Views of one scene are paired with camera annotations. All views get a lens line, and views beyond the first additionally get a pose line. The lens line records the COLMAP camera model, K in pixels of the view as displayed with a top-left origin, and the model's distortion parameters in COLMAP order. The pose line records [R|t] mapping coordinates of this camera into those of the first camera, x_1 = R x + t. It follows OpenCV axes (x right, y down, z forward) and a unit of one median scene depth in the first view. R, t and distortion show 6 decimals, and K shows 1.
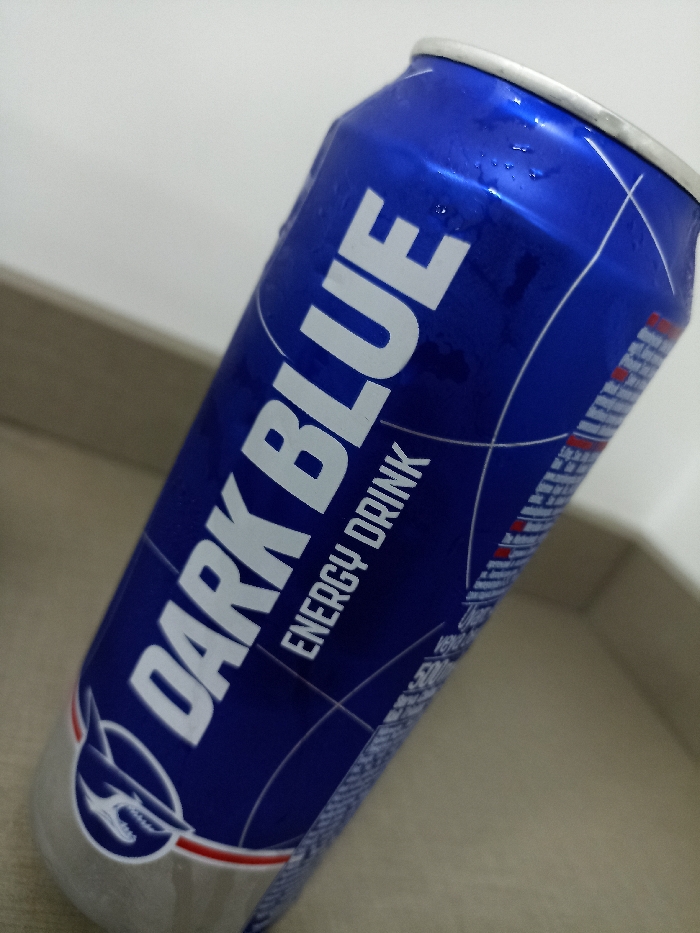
lens RADIAL K [[718.6, 0, 350.0], [0, 718.6, 466.5], [0, 0, 1]] dist [0.005024, -0.080575]
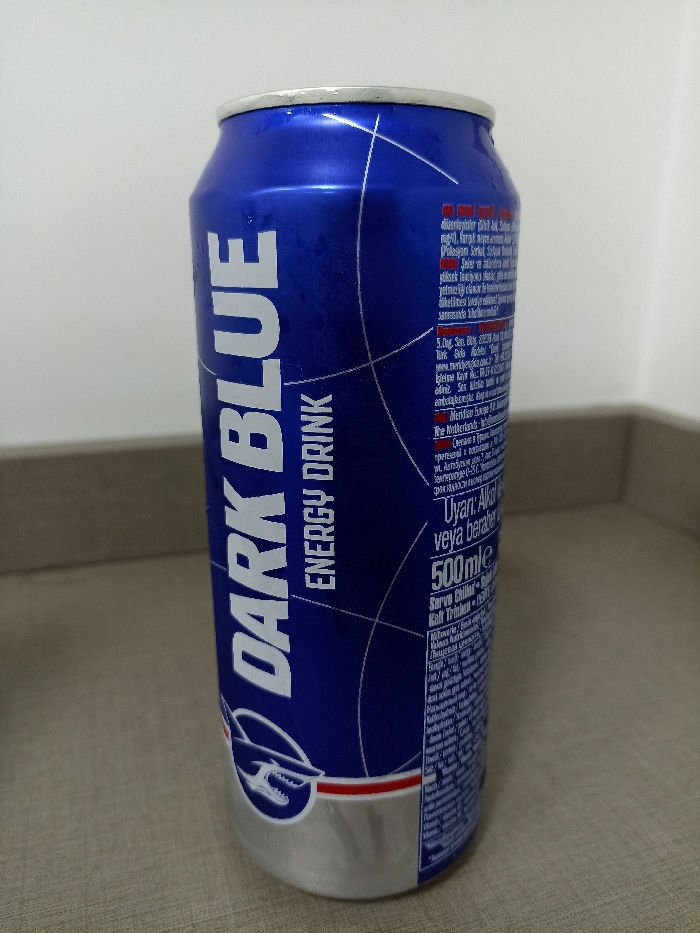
lens RADIAL K [[705.7, 0, 350.0], [0, 705.7, 466.5], [0, 0, 1]] dist [0.003862, 0.007974]
pose [[0.880659, -0.410724, -0.236107, 0.348695], [0.382505, 0.910491, -0.157148, 0.285353], [0.279518, 0.048082, 0.958936, -0.153214]]
